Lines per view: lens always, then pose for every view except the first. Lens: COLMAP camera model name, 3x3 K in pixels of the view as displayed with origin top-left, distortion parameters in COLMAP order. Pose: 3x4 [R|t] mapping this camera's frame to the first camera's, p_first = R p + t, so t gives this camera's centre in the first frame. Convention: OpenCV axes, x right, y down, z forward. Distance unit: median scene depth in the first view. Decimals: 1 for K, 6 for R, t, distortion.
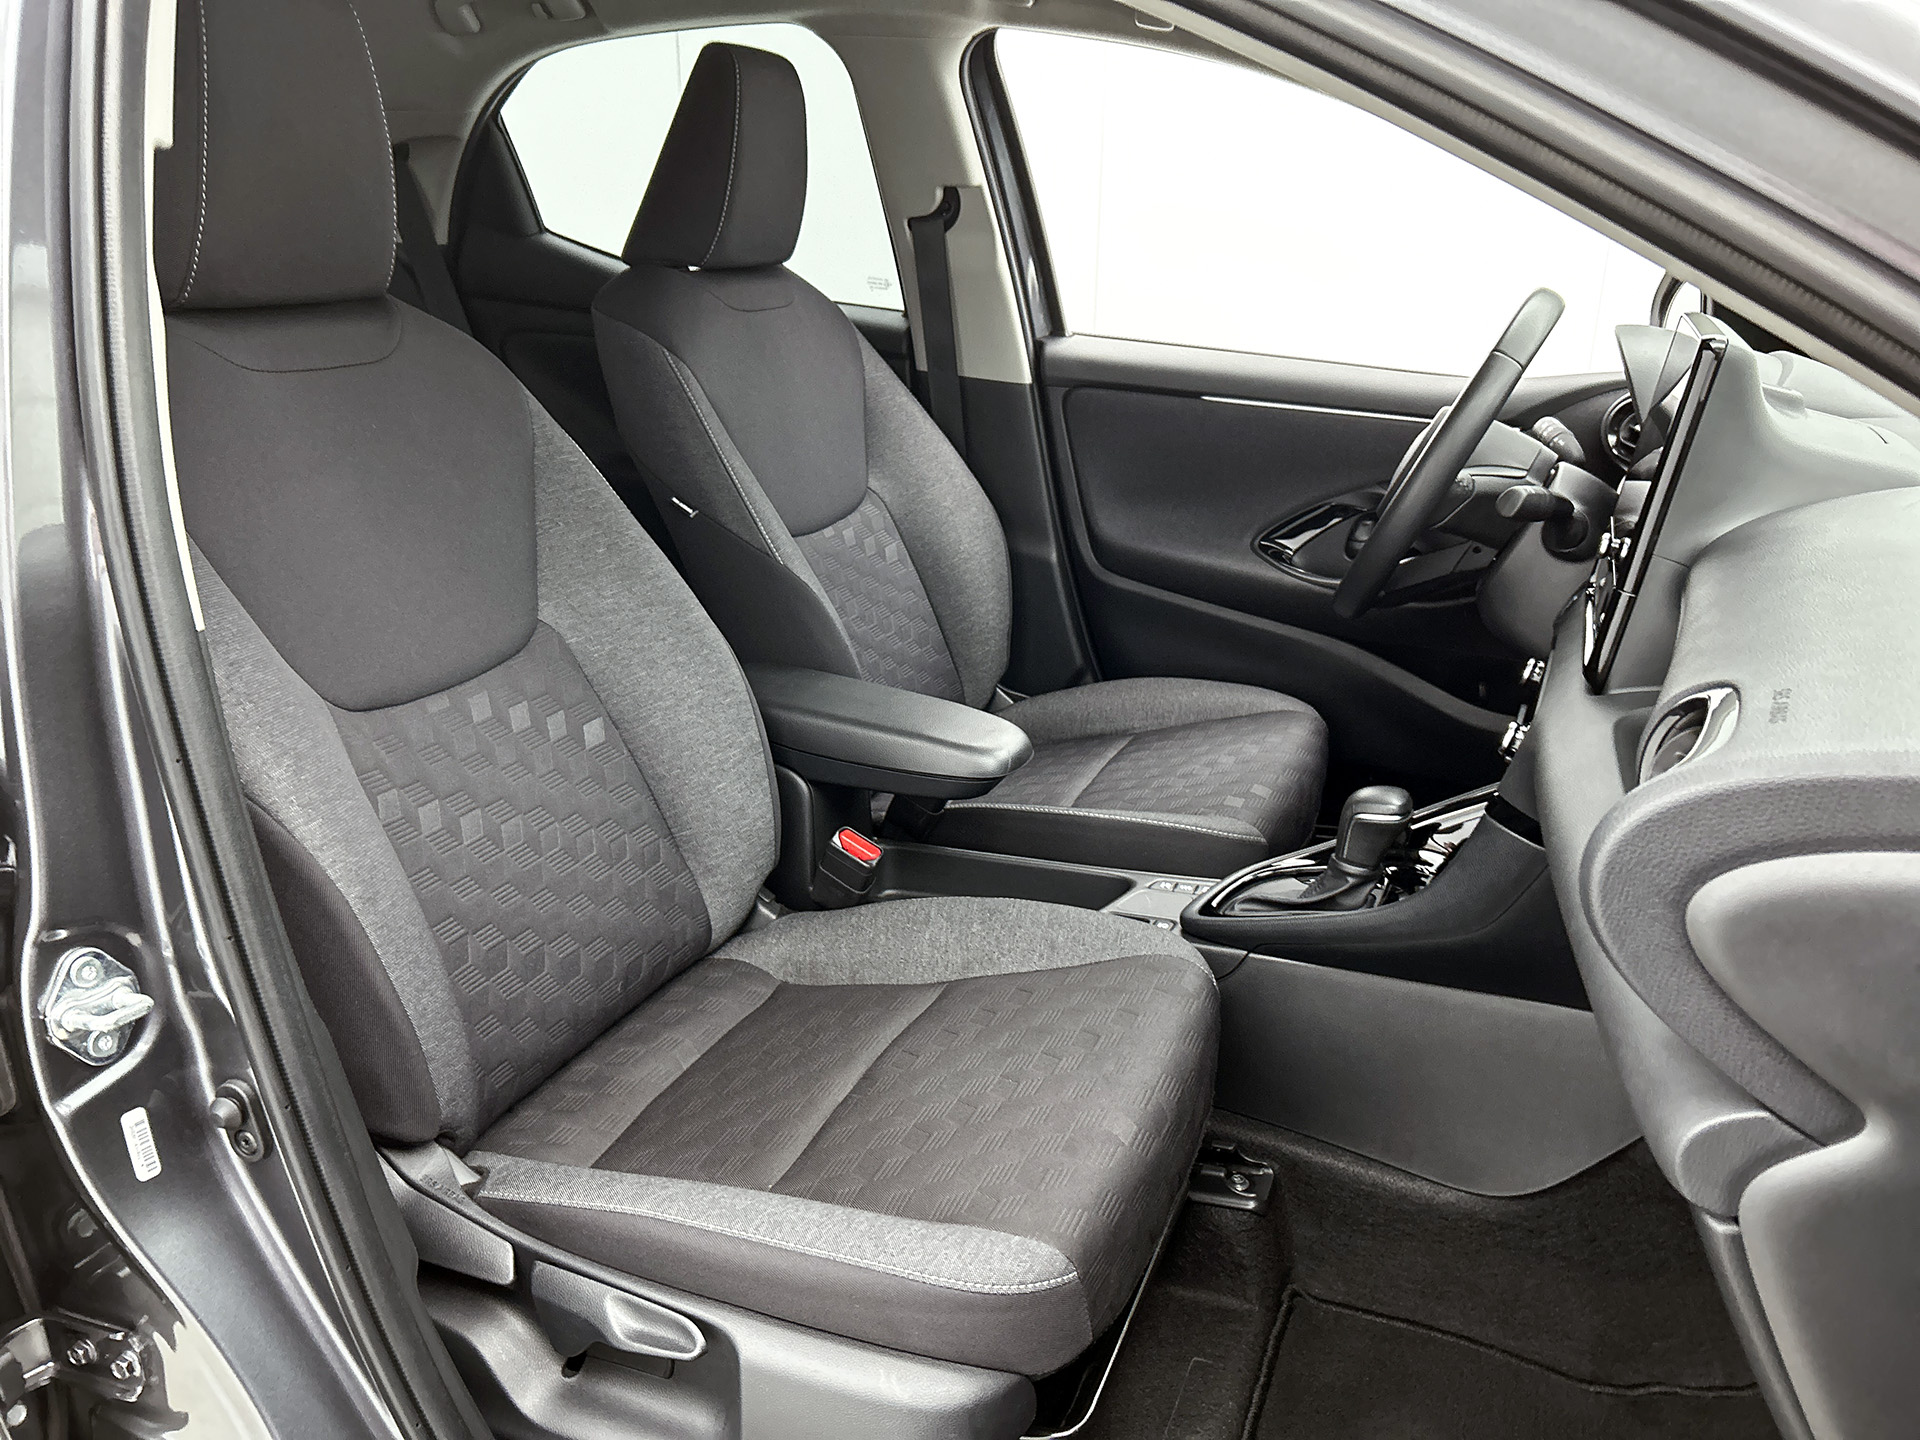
lens RADIAL K [[1477.0, 0, 960.0], [0, 1477.0, 720.0], [0, 0, 1]] dist [0.002073, -0.003642]
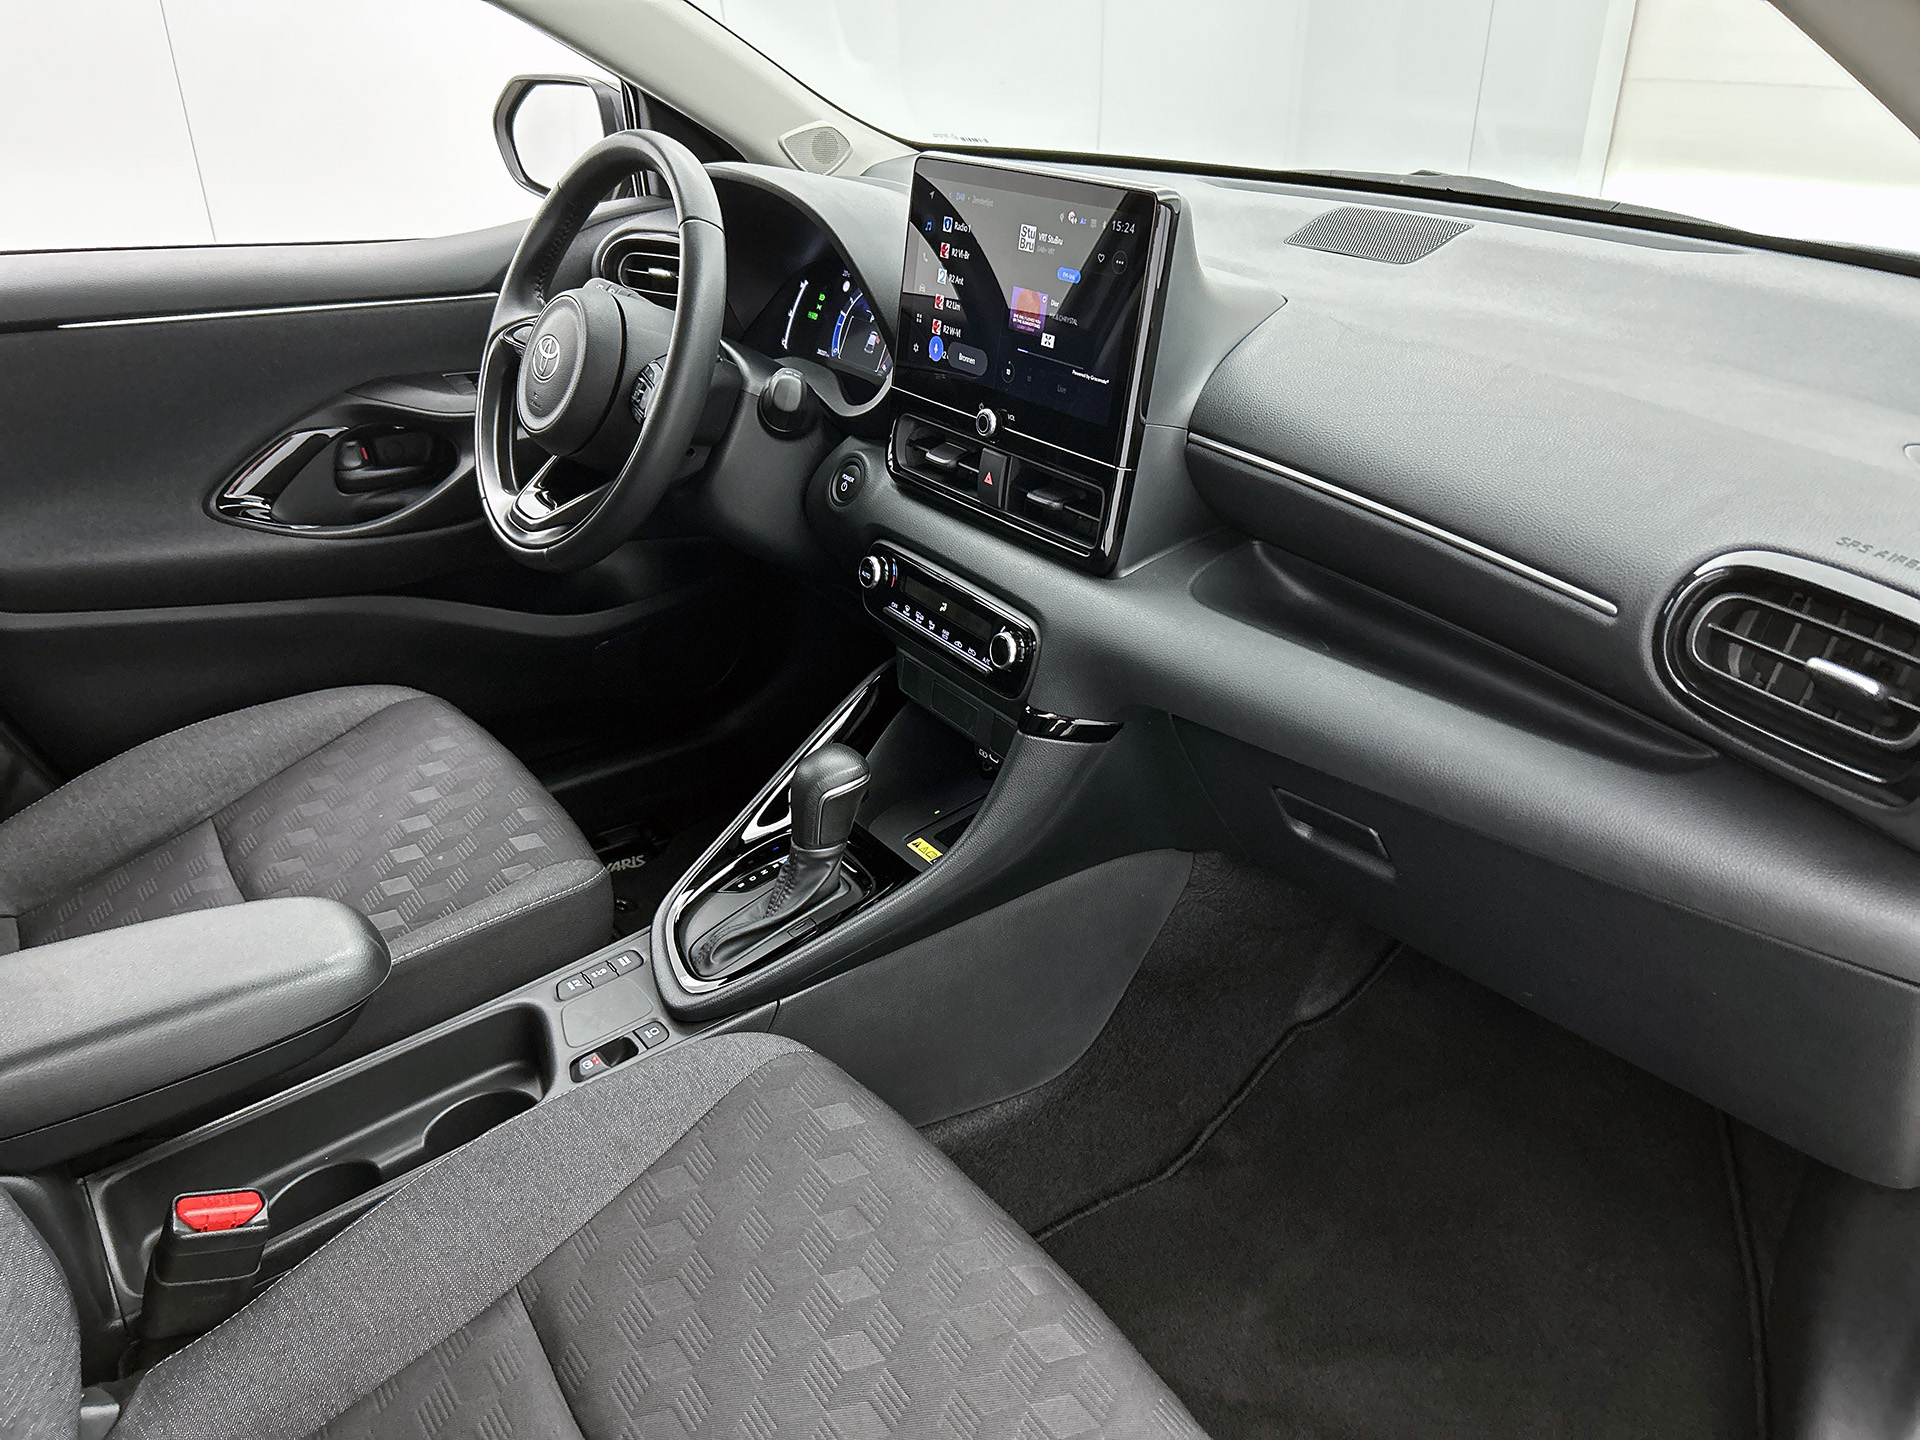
lens RADIAL K [[1477.0, 0, 960.0], [0, 1477.0, 720.0], [0, 0, 1]] dist [0.002073, -0.003642]
pose [[0.503738, -0.405574, 0.762731, -0.287952], [0.285849, 0.911455, 0.295871, -0.182638], [-0.815192, 0.068985, 0.575068, 0.389470]]
